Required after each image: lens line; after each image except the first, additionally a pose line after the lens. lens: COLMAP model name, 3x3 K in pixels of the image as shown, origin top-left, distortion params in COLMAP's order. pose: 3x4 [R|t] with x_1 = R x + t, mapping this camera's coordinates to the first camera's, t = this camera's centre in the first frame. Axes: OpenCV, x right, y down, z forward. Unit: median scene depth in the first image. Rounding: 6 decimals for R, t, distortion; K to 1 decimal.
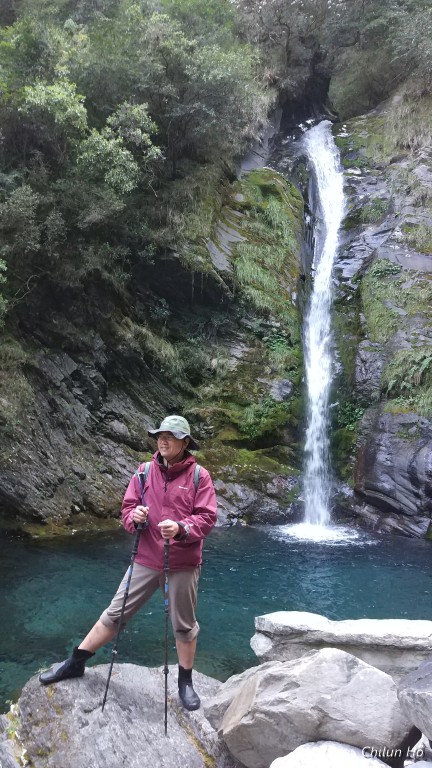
lens RADIAL K [[521.9, 0, 219.1], [0, 521.9, 379.9], [0, 0, 1]] dist [0.088029, -0.066629]
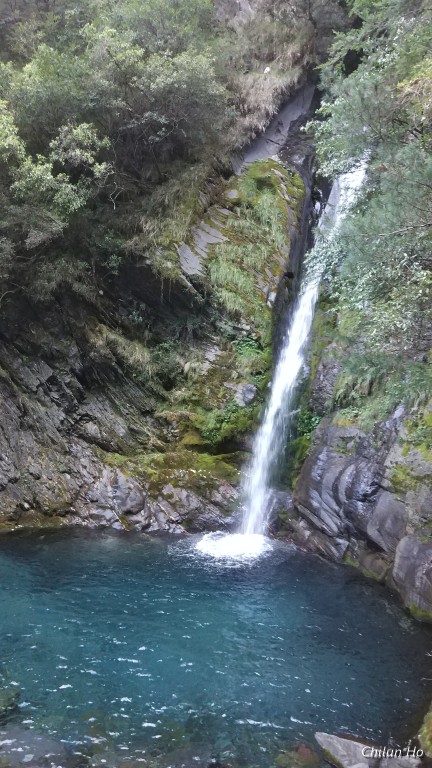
lens RADIAL K [[521.9, 0, 219.1], [0, 521.9, 379.9], [0, 0, 1]] dist [0.088029, -0.066629]
pose [[0.963815, 0.004472, -0.266533, 0.340159], [0.008413, 0.998851, 0.047182, -0.057308], [0.266438, -0.047718, 0.962670, 0.039537]]
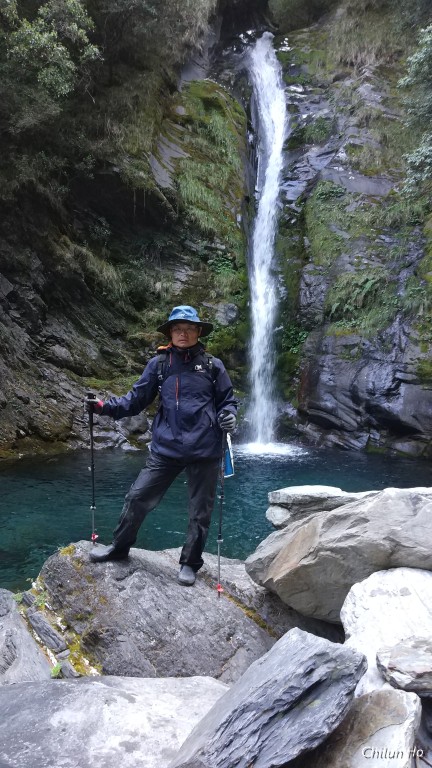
lens RADIAL K [[524.5, 0, 205.1], [0, 524.5, 364.7], [0, 0, 1]] dist [0.099760, -0.089463]
pose [[0.994379, -0.010358, 0.105376, -0.028685], [0.000061, 0.995260, 0.097253, 0.018648], [-0.105884, -0.096700, 0.989666, 0.005094]]
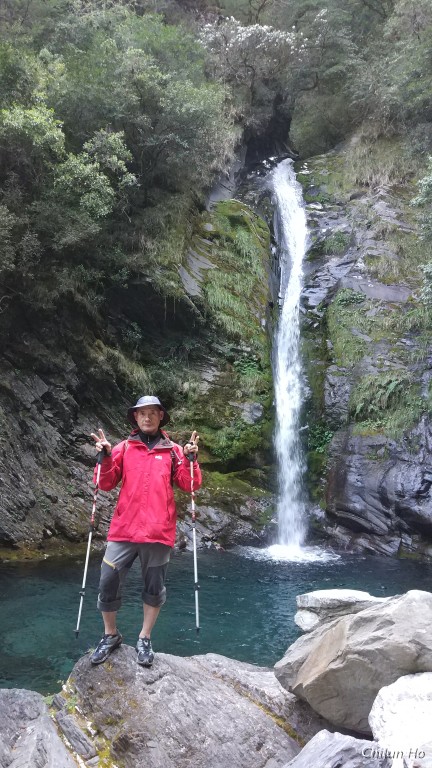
lens RADIAL K [[521.0, 0, 212.0], [0, 521.0, 387.5], [0, 0, 1]] dist [0.094969, -0.080346]
pose [[0.997548, 0.004912, 0.069813, -0.030715], [-0.001693, 0.998936, -0.046089, 0.016564], [-0.069965, 0.045858, 0.996495, -0.005428]]
